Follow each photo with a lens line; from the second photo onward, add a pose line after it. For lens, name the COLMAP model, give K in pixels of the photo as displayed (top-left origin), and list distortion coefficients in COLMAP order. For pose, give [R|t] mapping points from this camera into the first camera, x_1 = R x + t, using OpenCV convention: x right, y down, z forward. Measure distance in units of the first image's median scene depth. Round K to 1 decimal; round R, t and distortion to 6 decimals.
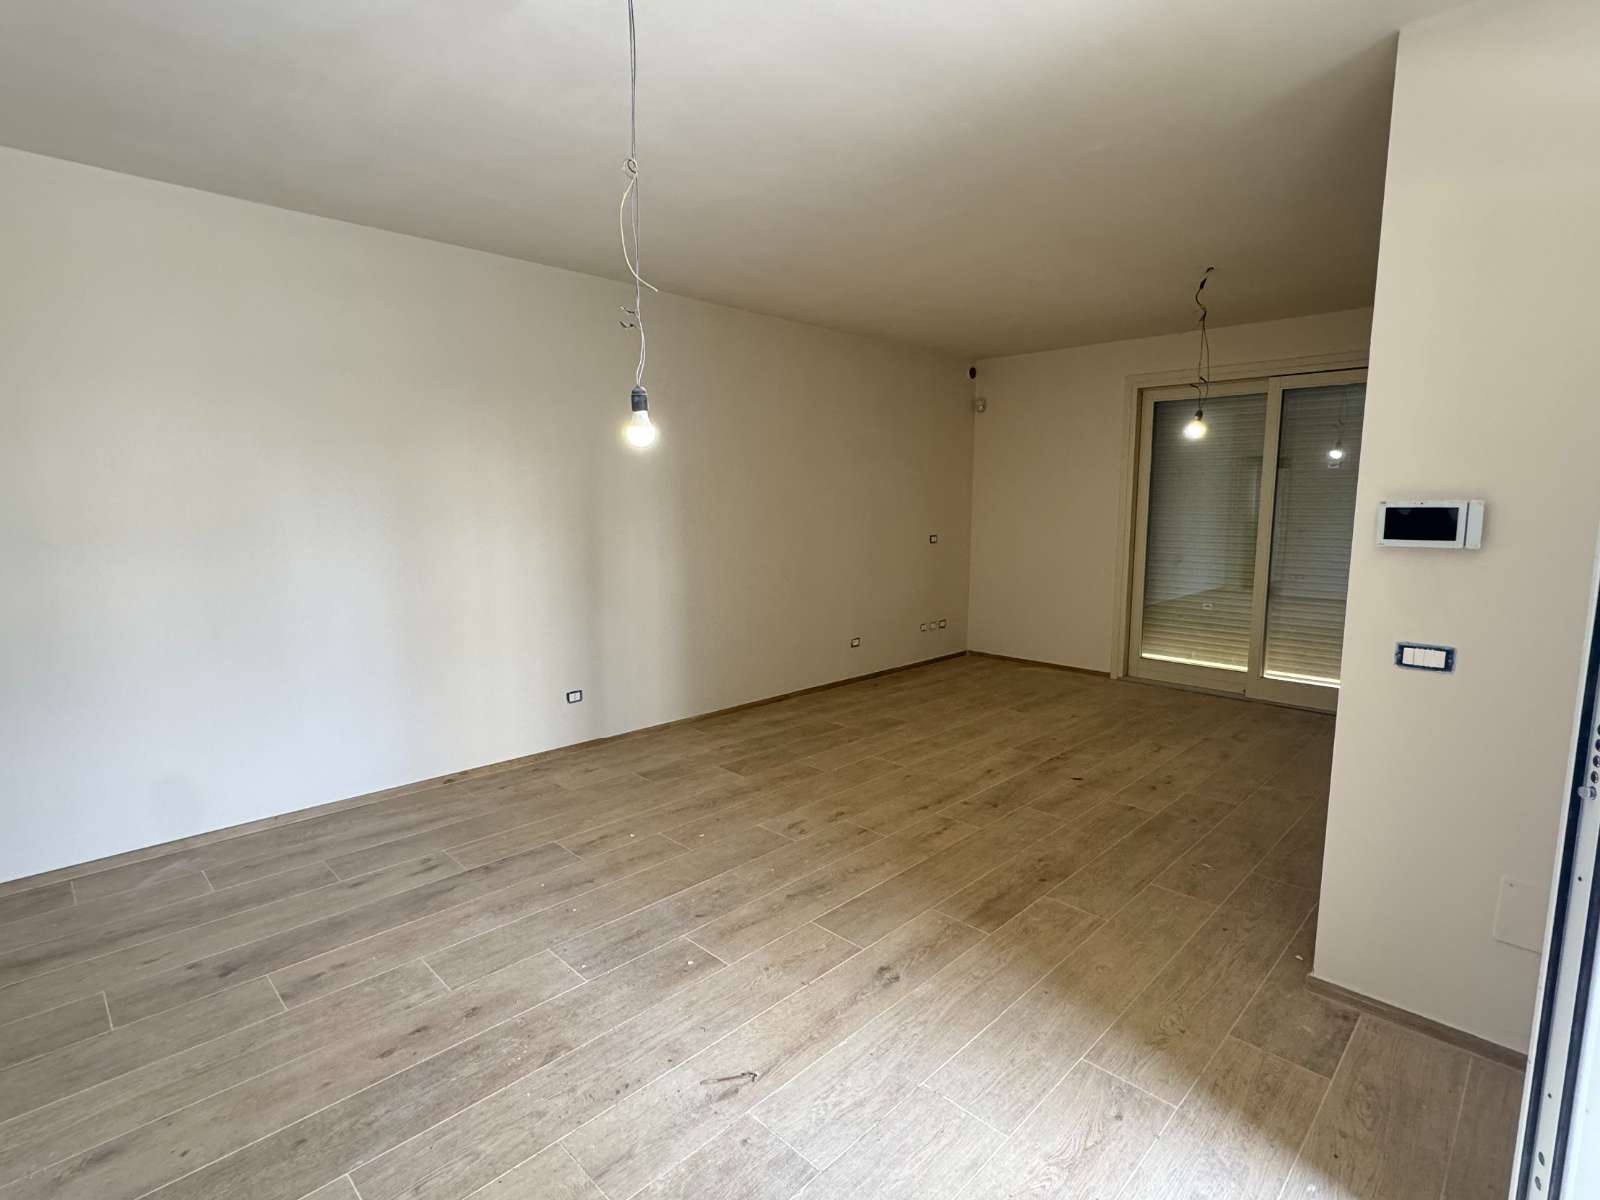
lens RADIAL K [[793.7, 0, 801.8], [0, 793.7, 599.2], [0, 0, 1]] dist [-0.002876, -0.001090]
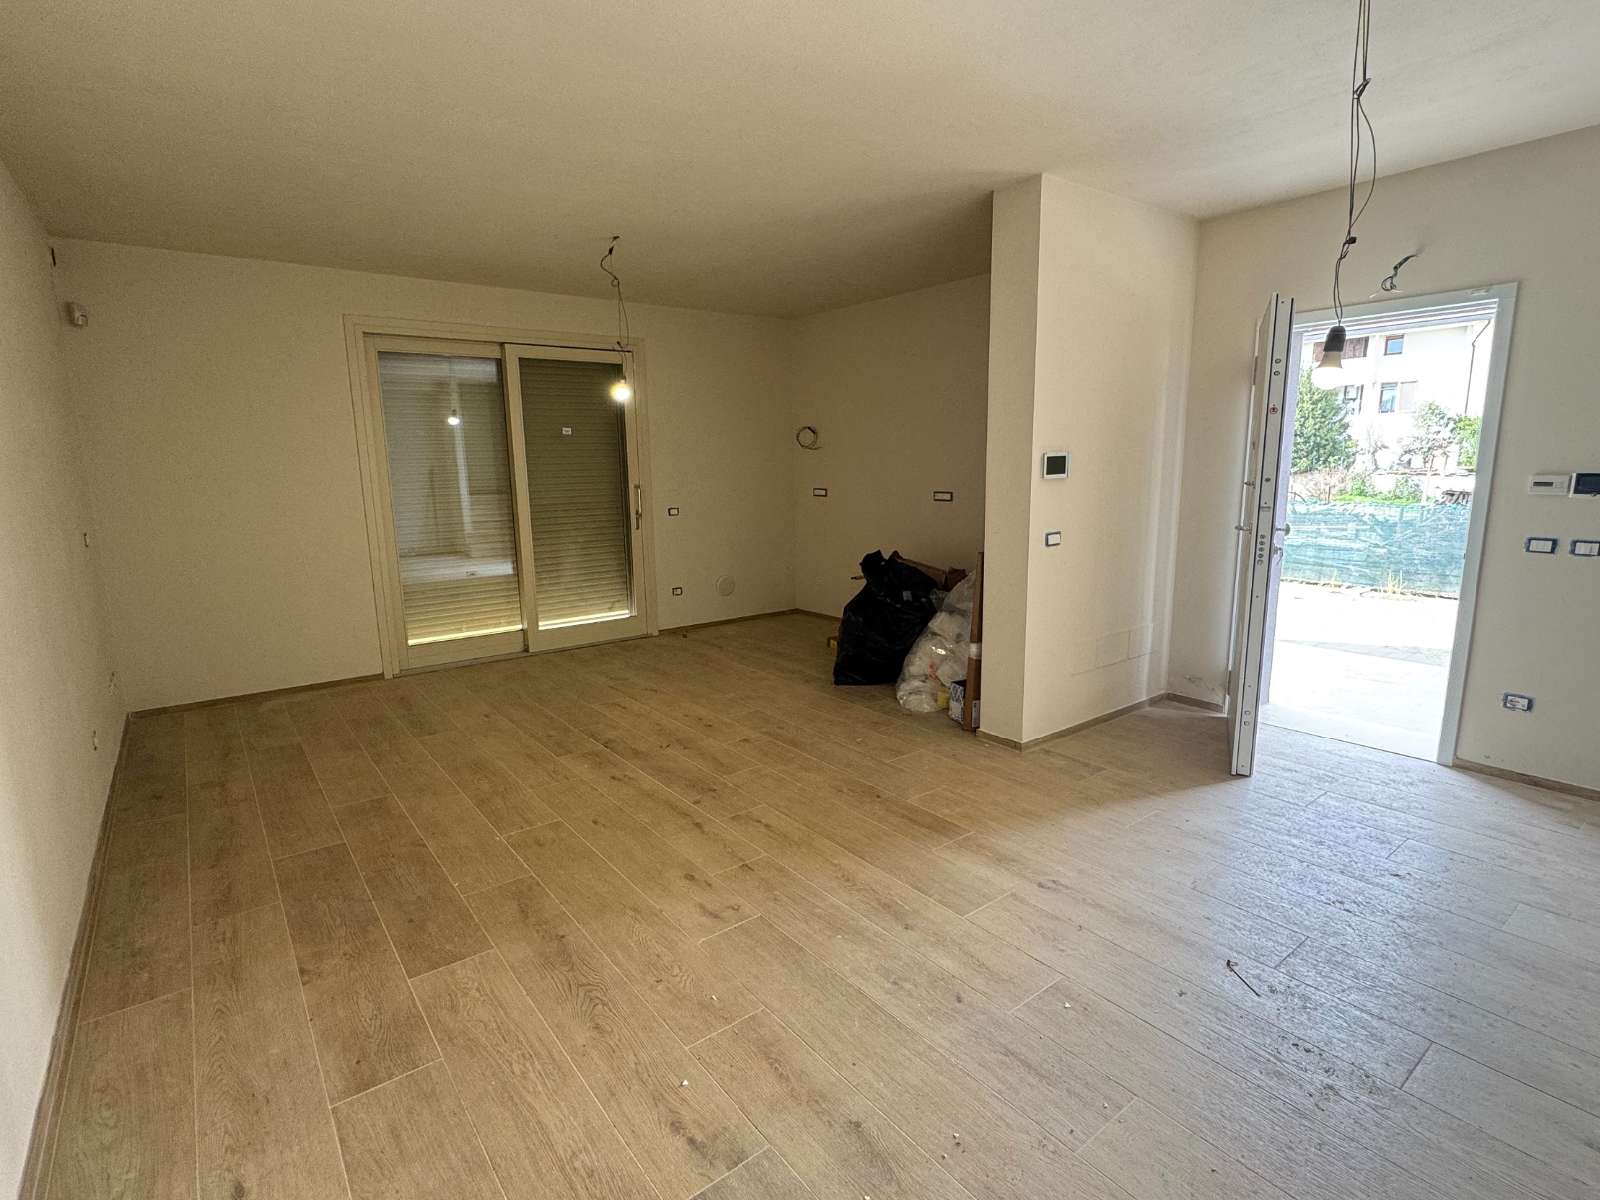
lens RADIAL K [[793.7, 0, 801.9], [0, 793.7, 599.1], [0, 0, 1]] dist [-0.002876, -0.001090]
pose [[0.132273, -0.175026, 0.975638, -0.571691], [0.141867, 0.977496, 0.156126, -0.083040], [-0.981008, 0.117760, 0.154127, 0.678655]]
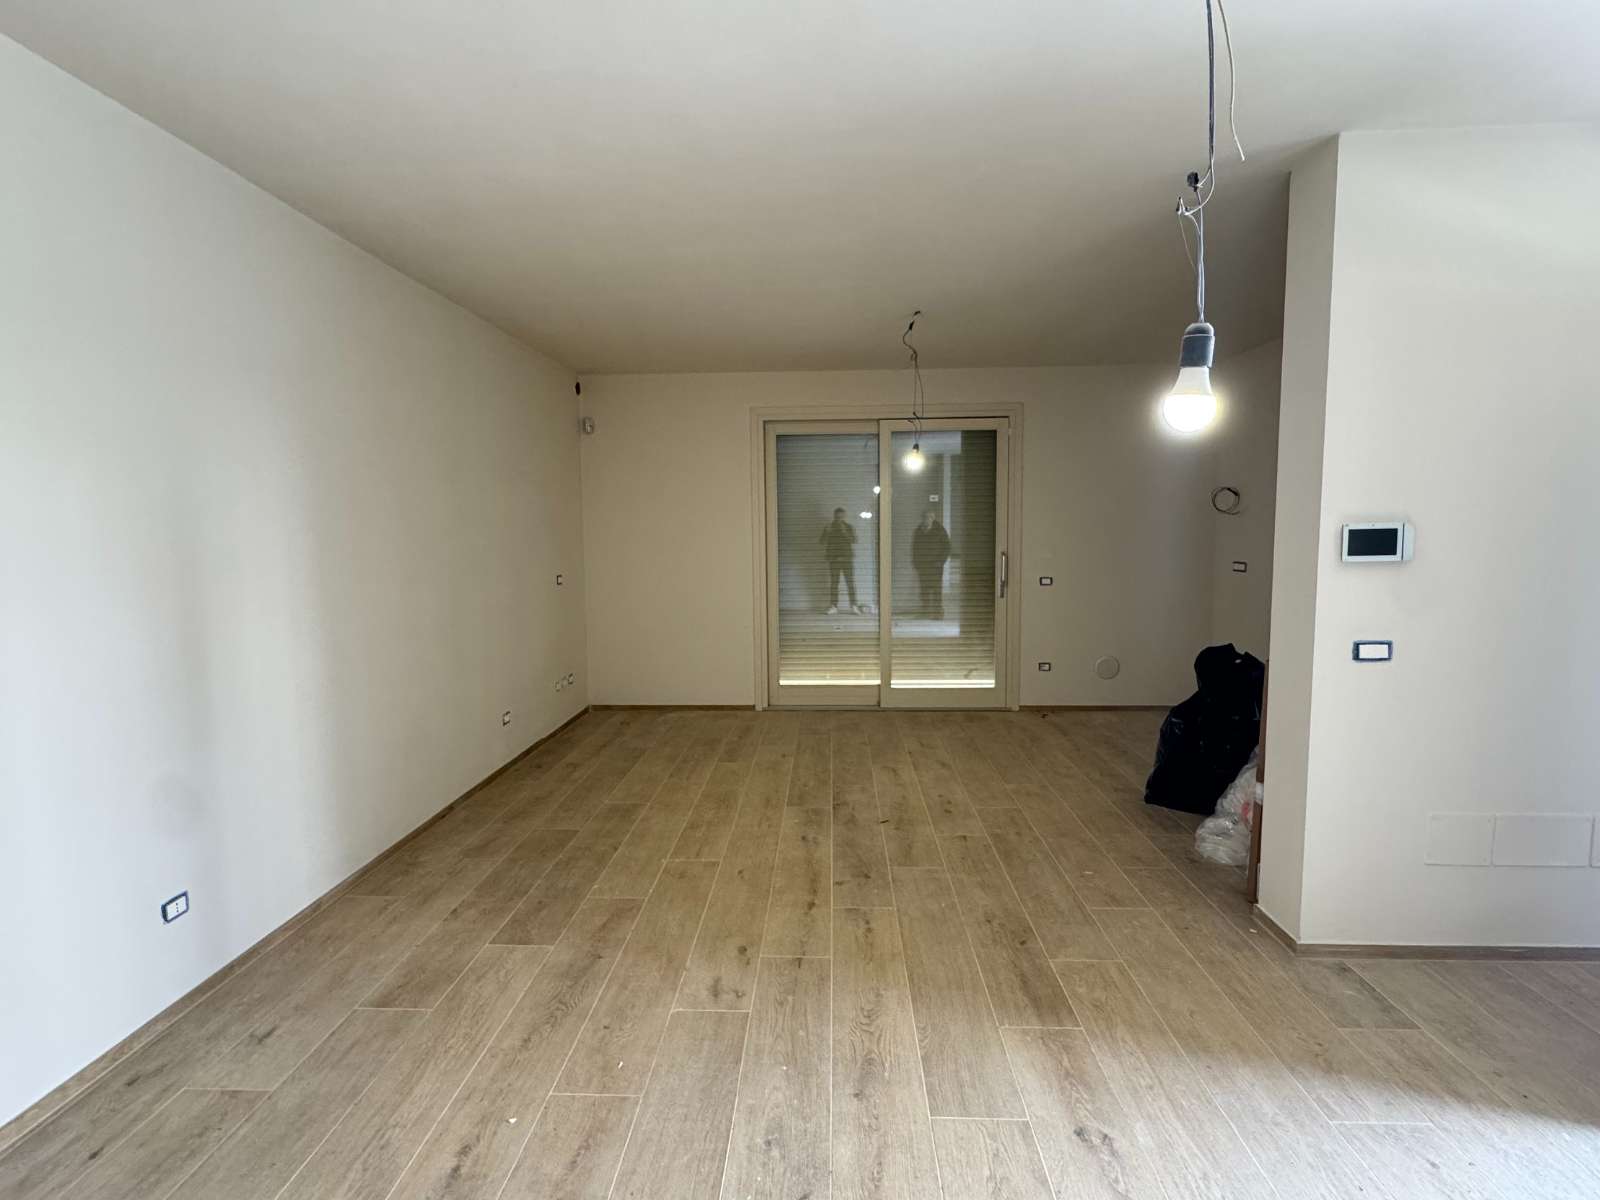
lens RADIAL K [[793.7, 0, 798.2], [0, 793.7, 597.7], [0, 0, 1]] dist [-0.002876, -0.001090]
pose [[0.740941, -0.067088, 0.668210, -0.354299], [0.096476, 0.995310, -0.007048, -0.044434], [-0.664604, 0.069688, 0.743939, 0.351382]]
